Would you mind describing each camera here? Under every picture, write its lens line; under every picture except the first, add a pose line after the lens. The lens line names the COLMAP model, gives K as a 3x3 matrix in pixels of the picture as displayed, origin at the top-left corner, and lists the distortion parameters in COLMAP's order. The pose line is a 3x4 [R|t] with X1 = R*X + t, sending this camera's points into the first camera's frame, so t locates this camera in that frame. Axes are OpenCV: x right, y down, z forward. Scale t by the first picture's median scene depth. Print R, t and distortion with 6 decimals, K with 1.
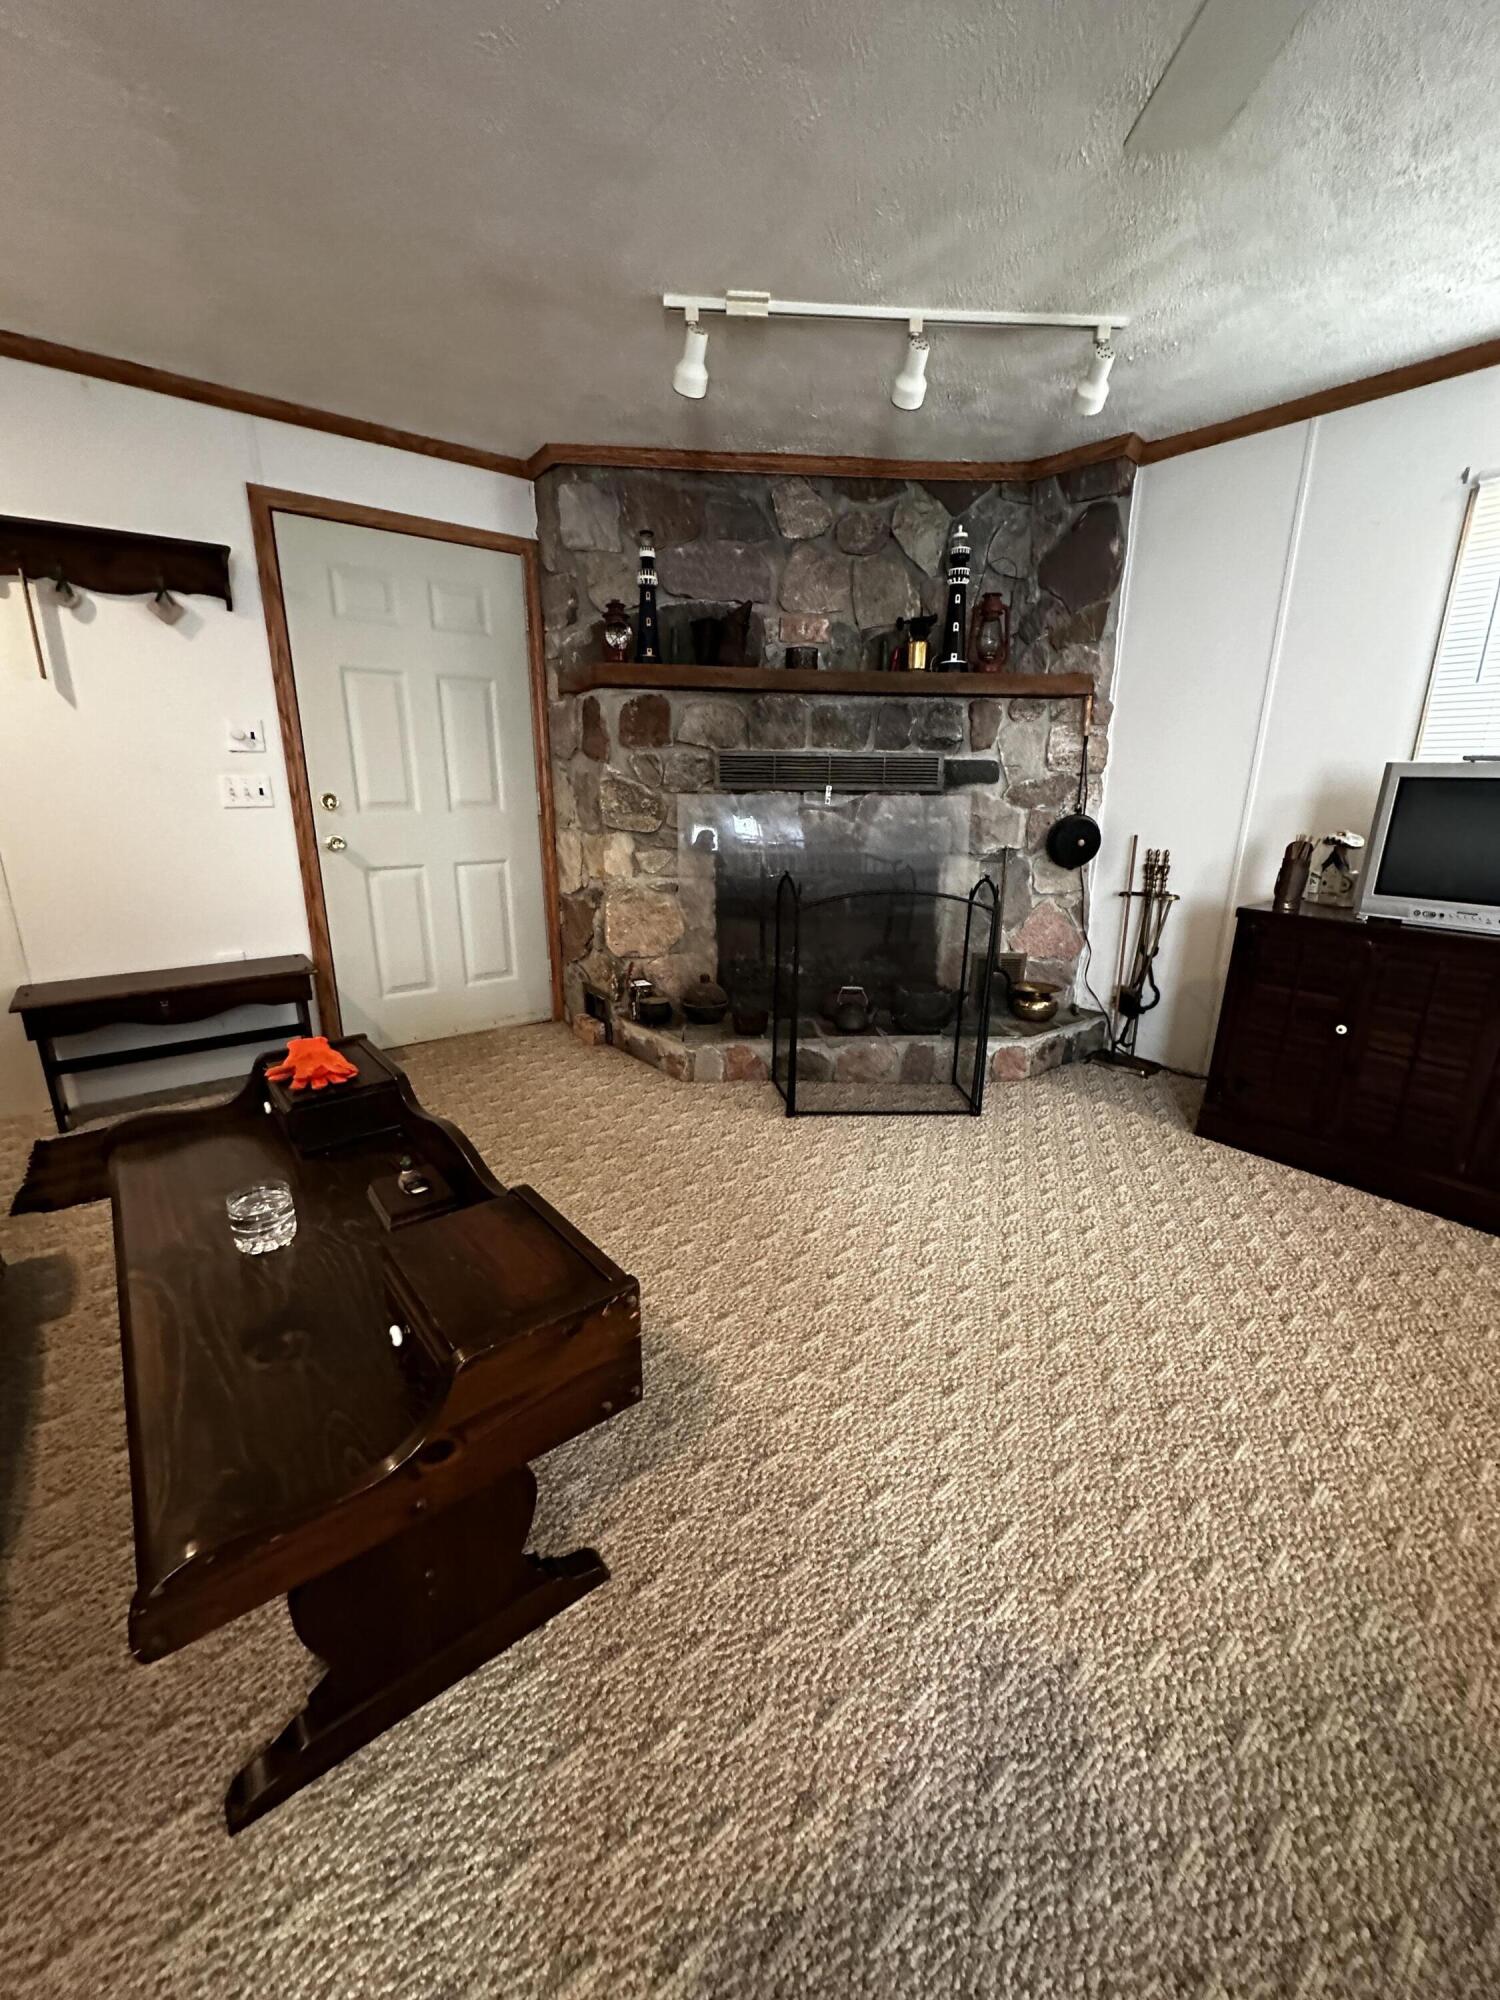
lens RADIAL K [[795.7, 0, 750.8], [0, 795.7, 1000.7], [0, 0, 1]] dist [-0.006453, 0.001401]
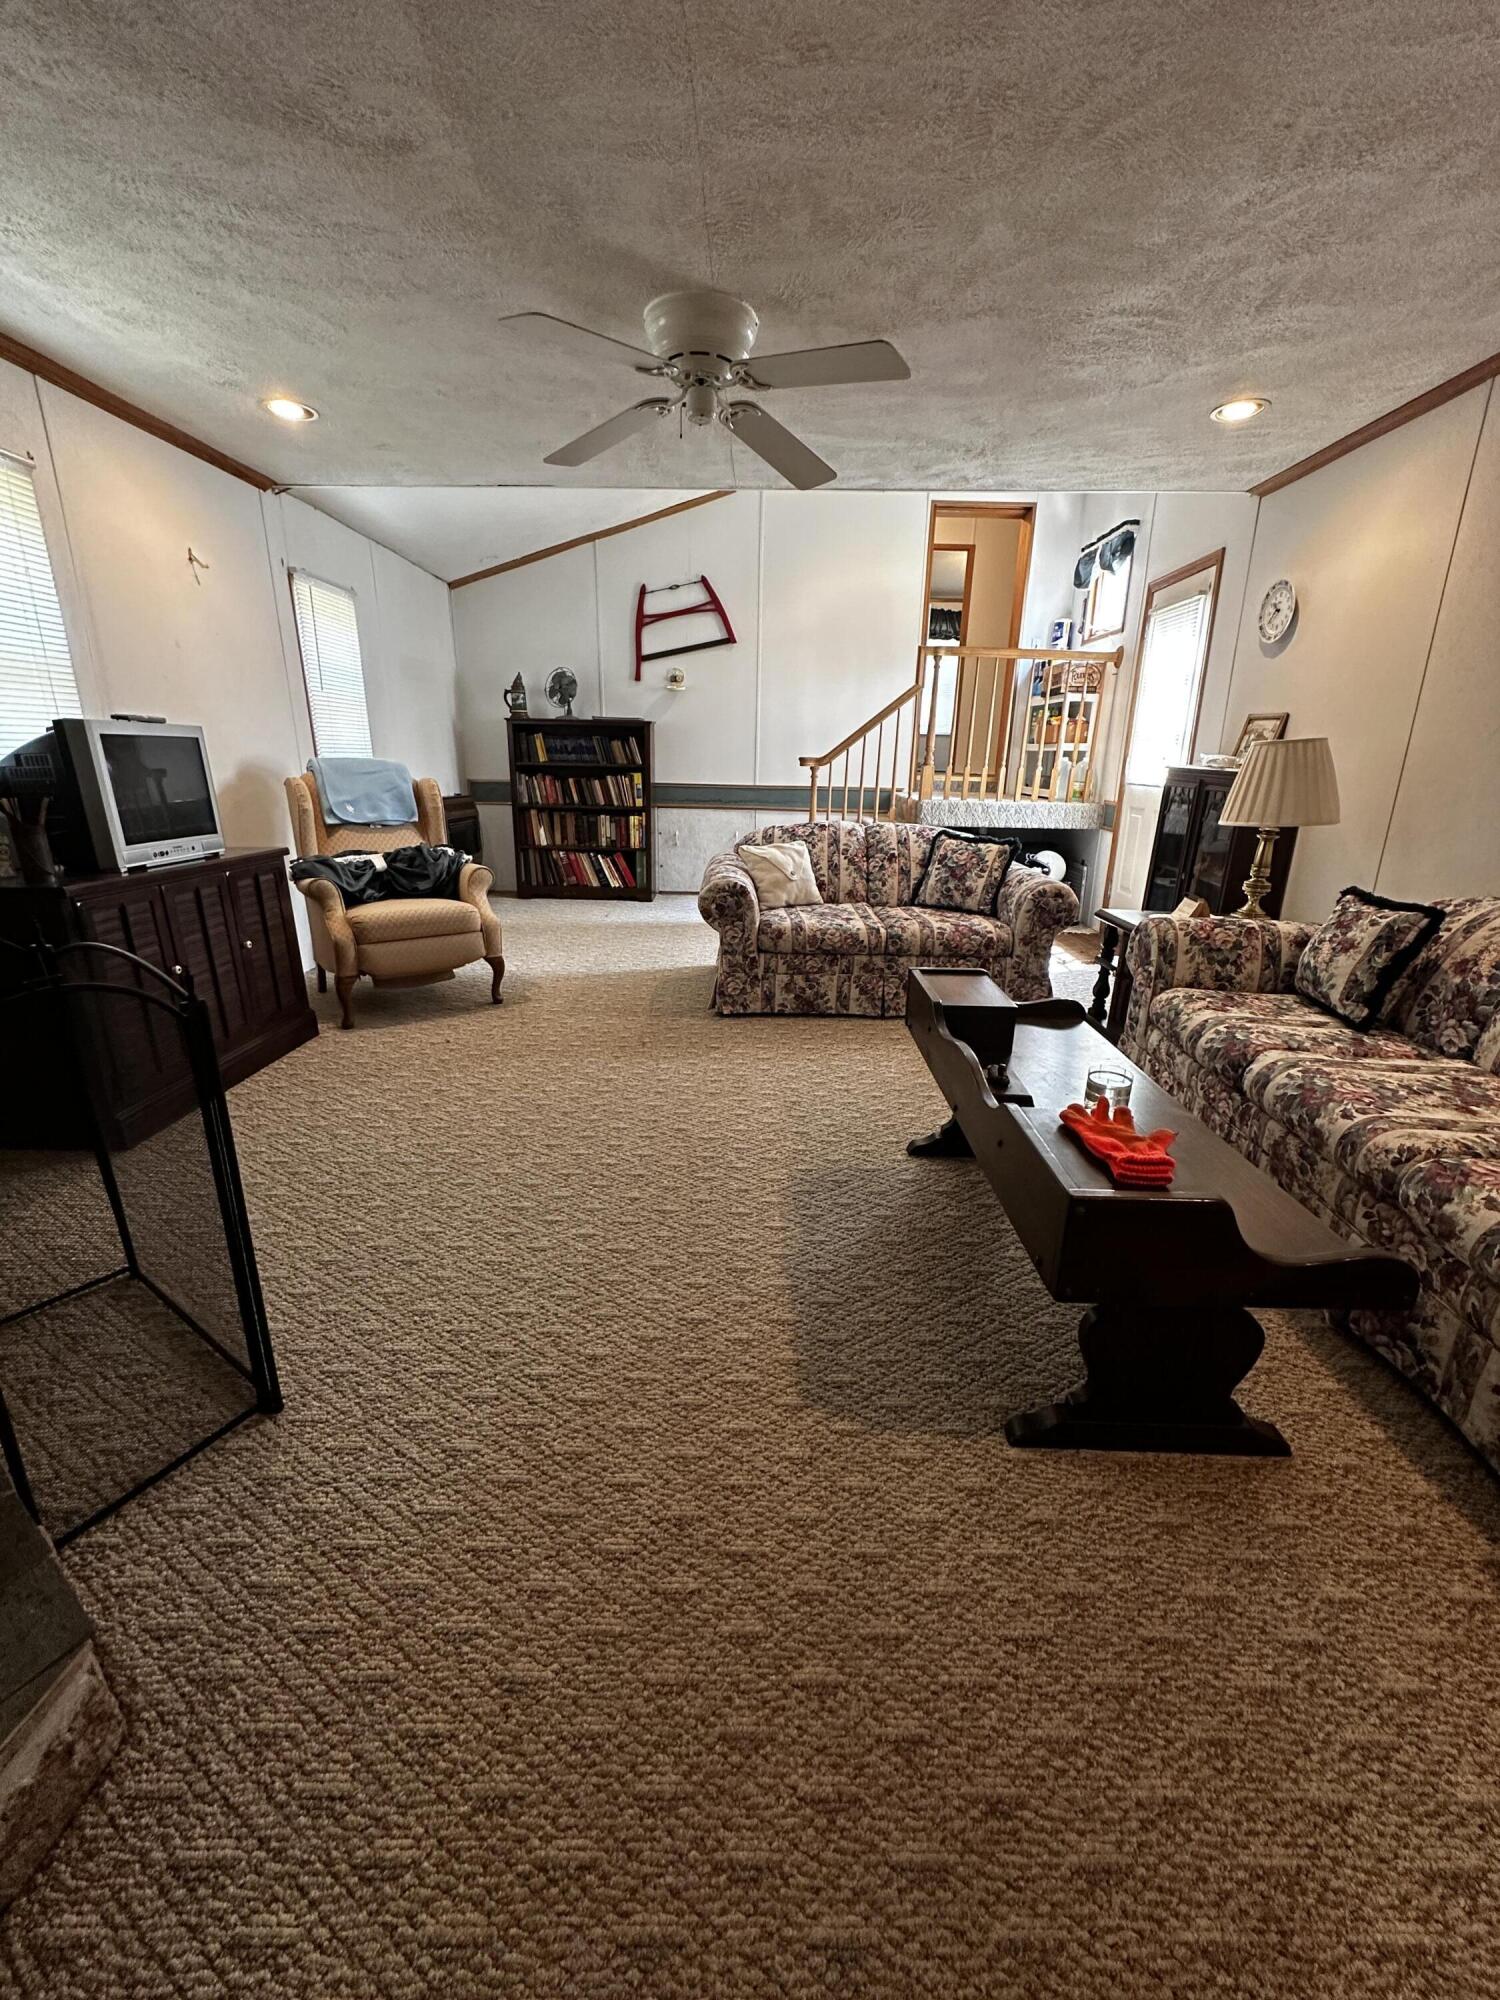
lens RADIAL K [[795.7, 0, 747.4], [0, 795.7, 999.6], [0, 0, 1]] dist [-0.006453, 0.001401]
pose [[-0.764454, -0.213350, 0.608352, -0.471243], [0.153082, 0.856589, 0.492770, -0.309077], [-0.626239, 0.469827, -0.622163, 1.076887]]
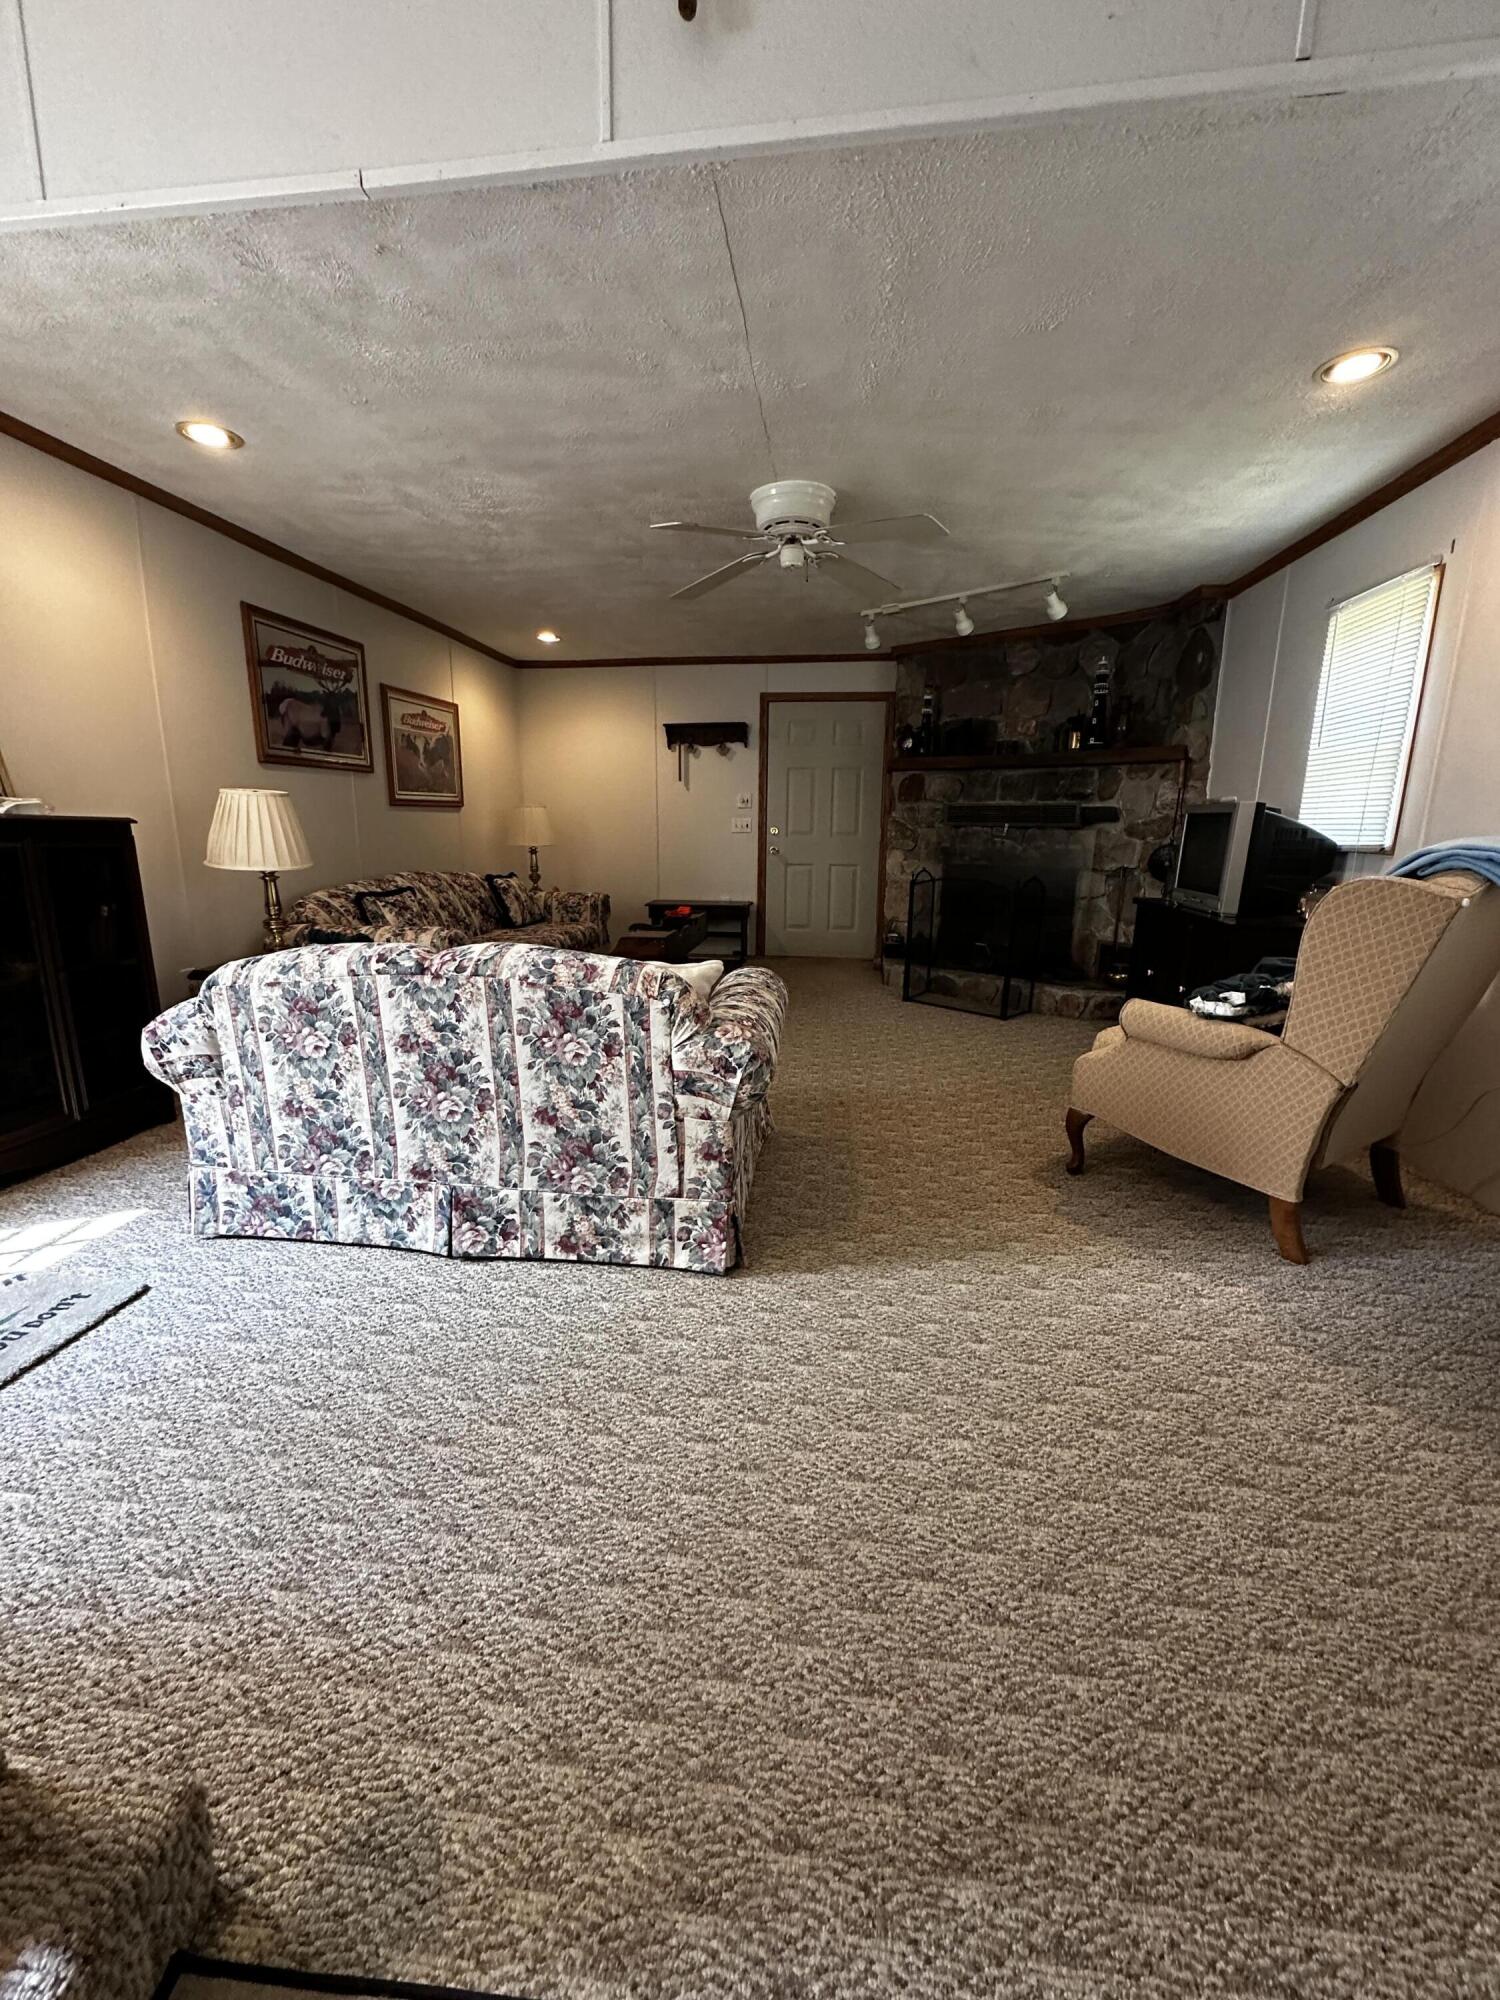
lens RADIAL K [[795.7, 0, 753.0], [0, 795.7, 999.9], [0, 0, 1]] dist [-0.006453, 0.001401]
pose [[0.695830, 0.154175, -0.701464, 0.929950], [-0.198396, 0.979946, 0.018580, 0.152464], [0.690261, 0.126239, 0.712463, -0.460269]]
